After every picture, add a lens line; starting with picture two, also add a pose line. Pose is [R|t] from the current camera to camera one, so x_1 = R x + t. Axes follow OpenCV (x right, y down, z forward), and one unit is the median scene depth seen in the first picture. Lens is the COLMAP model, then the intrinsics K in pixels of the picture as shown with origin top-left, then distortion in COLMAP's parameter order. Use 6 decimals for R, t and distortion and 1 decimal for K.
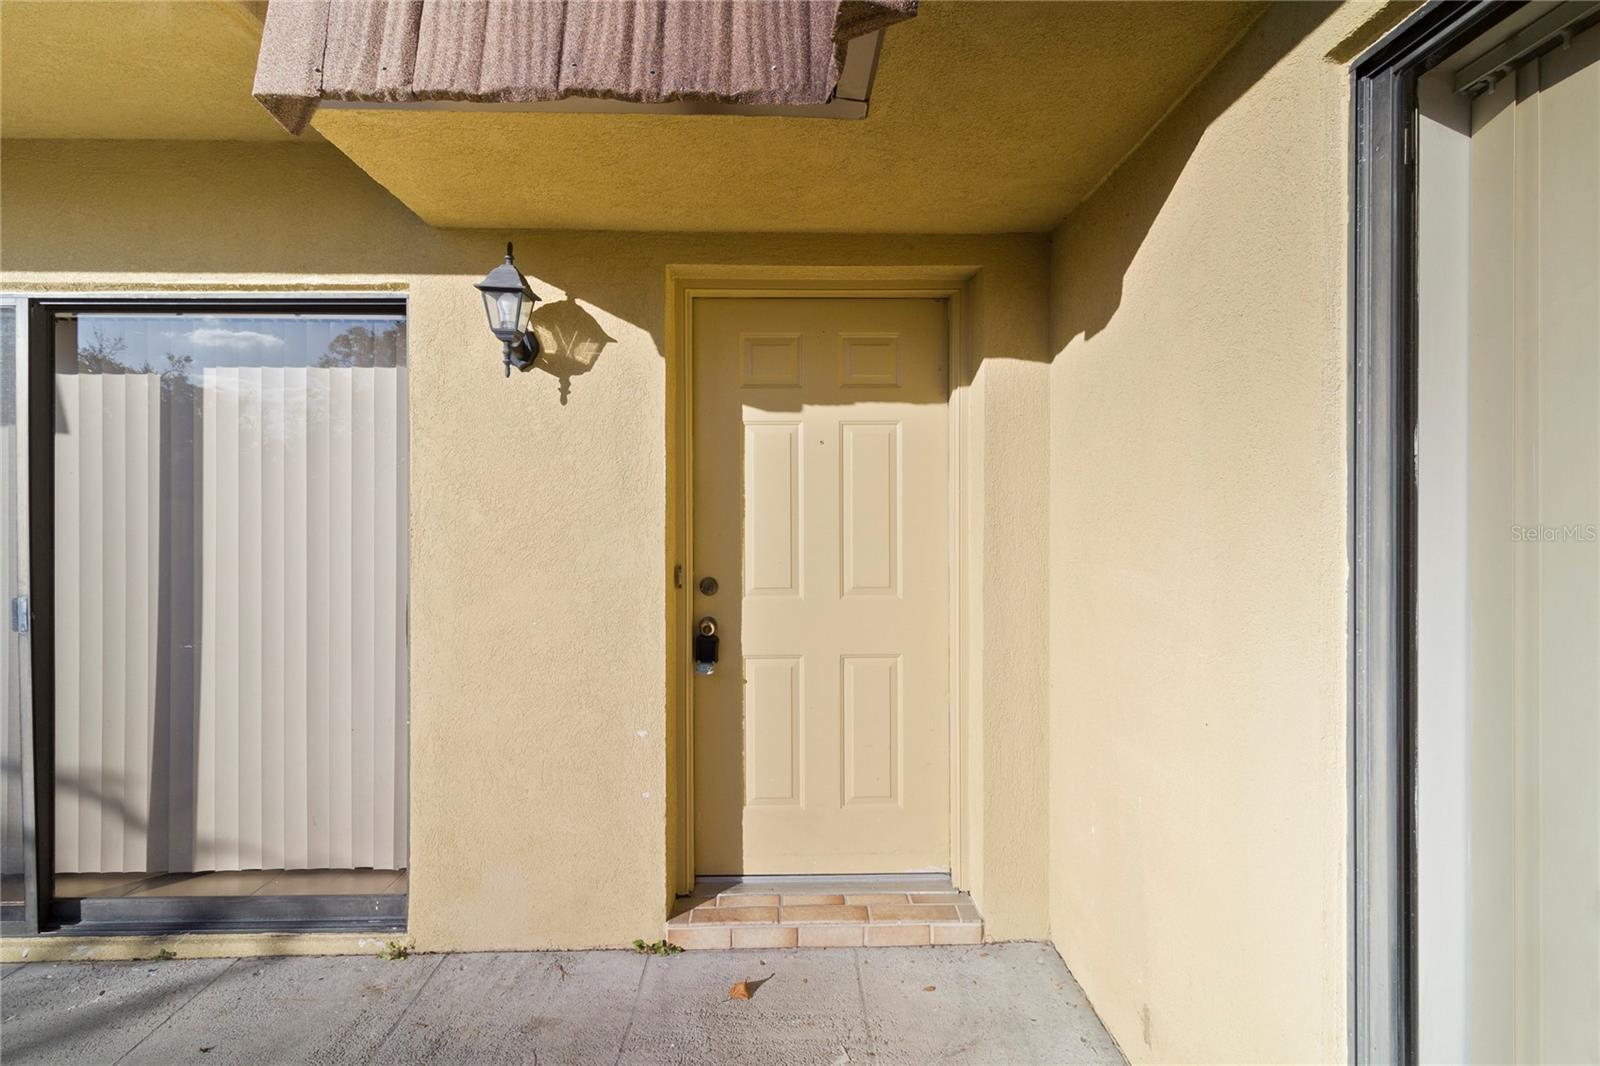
lens RADIAL K [[739.5, 0, 794.4], [0, 739.5, 525.6], [0, 0, 1]] dist [0.002221, -0.000103]
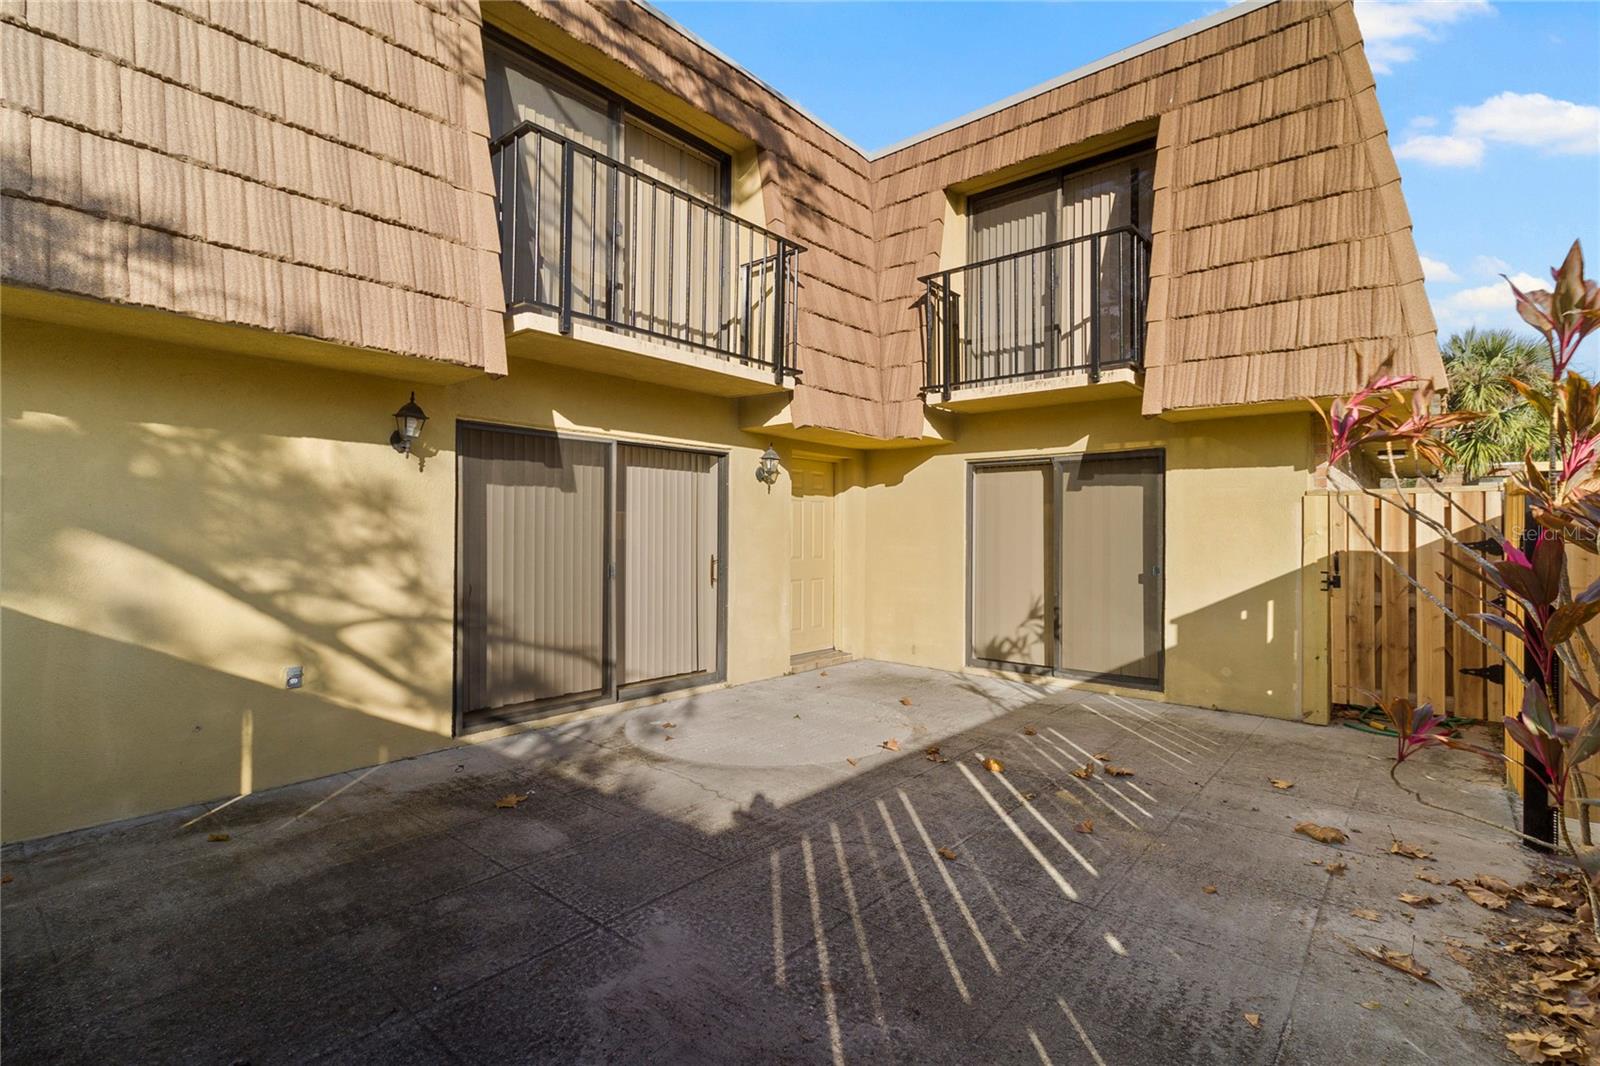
lens RADIAL K [[739.5, 0, 794.4], [0, 739.5, 525.6], [0, 0, 1]] dist [0.002221, -0.000103]
pose [[0.667254, 0.017390, 0.744627, -2.438593], [-0.006801, 0.999828, -0.017255, 0.012435], [-0.744799, 0.006450, 0.667258, -1.045933]]
